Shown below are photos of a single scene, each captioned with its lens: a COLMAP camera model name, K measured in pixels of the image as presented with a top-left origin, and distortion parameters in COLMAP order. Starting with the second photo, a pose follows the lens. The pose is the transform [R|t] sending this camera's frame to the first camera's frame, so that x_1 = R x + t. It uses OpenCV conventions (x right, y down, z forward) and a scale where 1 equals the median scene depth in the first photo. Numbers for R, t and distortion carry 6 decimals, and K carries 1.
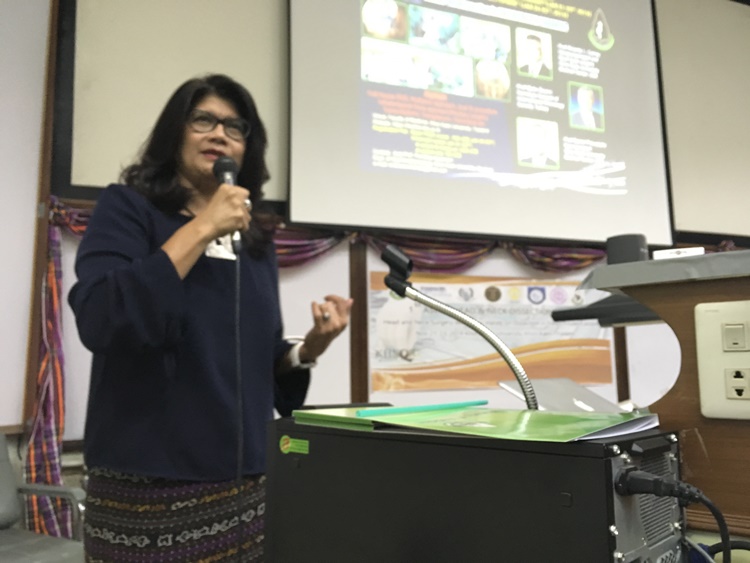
lens RADIAL K [[646.3, 0, 375.0], [0, 646.3, 281.5], [0, 0, 1]] dist [0.064335, -0.112768]
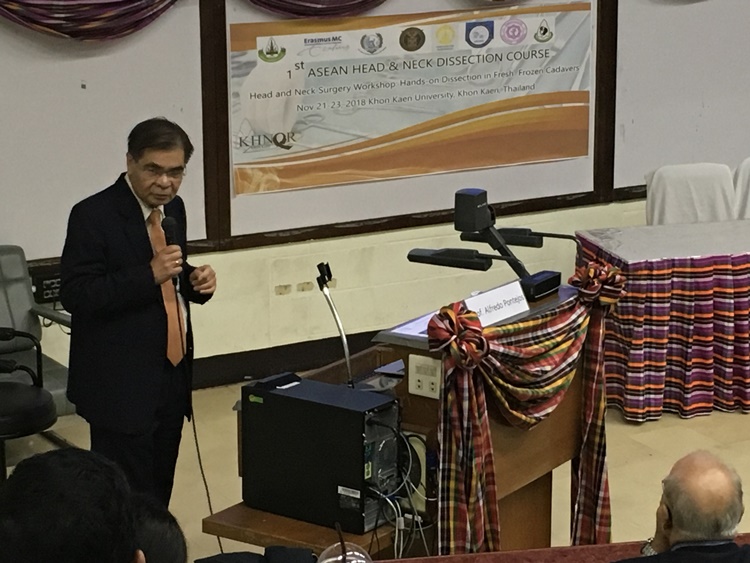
lens RADIAL K [[2050.4, 0, 375.0], [0, 2050.4, 281.5], [0, 0, 1]] dist [0.033836, 0.156318]
pose [[0.994101, -0.018463, 0.106880, -0.098072], [-0.021385, 0.932697, 0.360026, -0.581235], [-0.106333, -0.360188, 0.926800, -1.189992]]
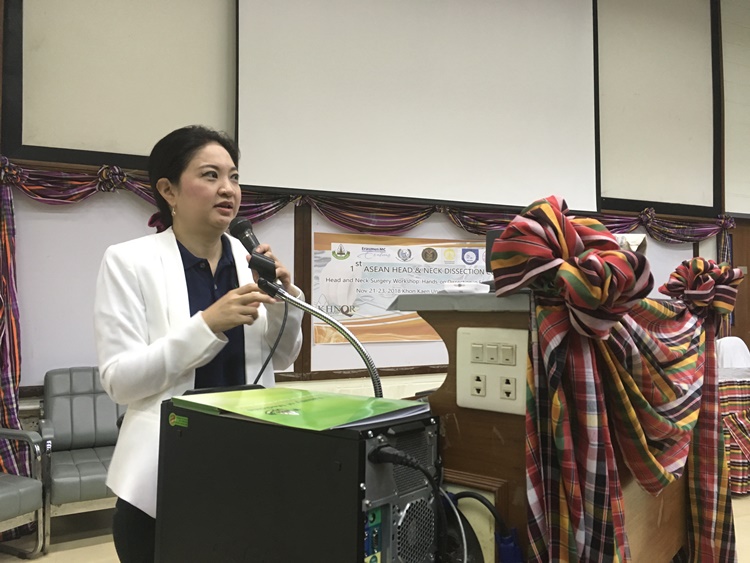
lens RADIAL K [[635.6, 0, 375.0], [0, 635.6, 281.5], [0, 0, 1]] dist [0.073787, -0.099960]
pose [[0.998425, 0.017924, 0.053166, 0.041068], [-0.022556, 0.995879, 0.087842, -0.031734], [-0.051372, -0.088903, 0.994715, -0.062746]]
